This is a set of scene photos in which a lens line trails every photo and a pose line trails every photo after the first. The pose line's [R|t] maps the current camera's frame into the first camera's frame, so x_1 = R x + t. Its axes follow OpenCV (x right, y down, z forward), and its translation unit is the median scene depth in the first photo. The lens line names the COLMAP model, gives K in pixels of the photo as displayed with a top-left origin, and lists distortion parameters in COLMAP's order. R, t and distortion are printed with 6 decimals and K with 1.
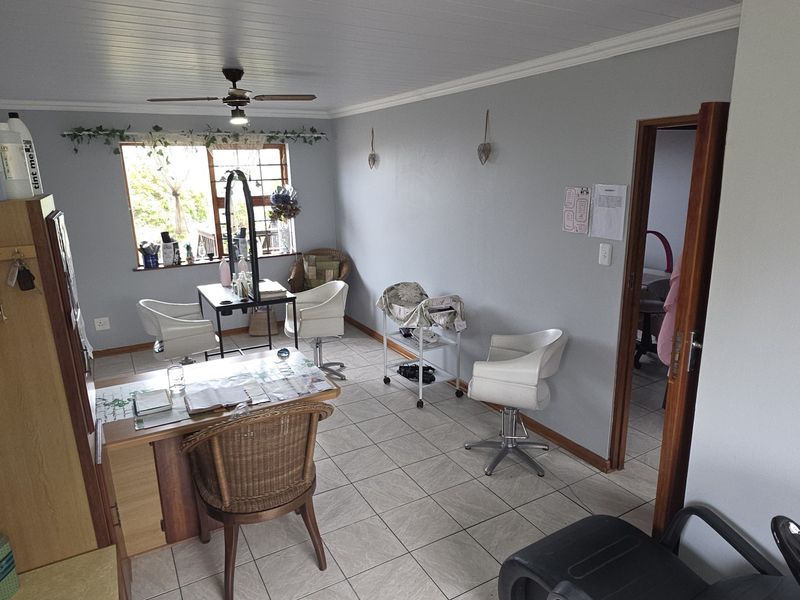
lens RADIAL K [[516.0, 0, 394.8], [0, 516.0, 302.3], [0, 0, 1]] dist [-0.002588, 0.000914]
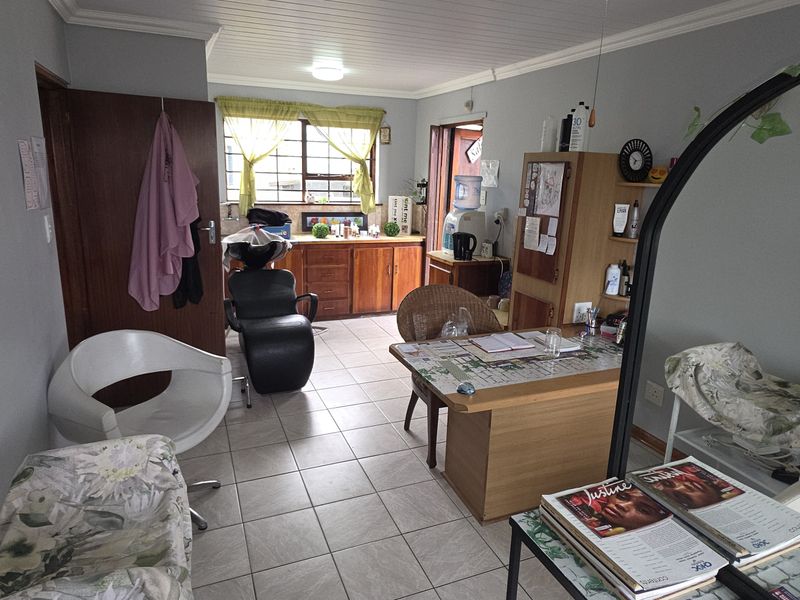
lens RADIAL K [[516.0, 0, 394.8], [0, 516.0, 302.3], [0, 0, 1]] dist [-0.002588, 0.000914]
pose [[-0.991518, -0.047199, 0.121099, -0.110379], [0.017132, 0.876142, 0.481749, -0.184778], [-0.128838, 0.479737, -0.867901, 0.860832]]
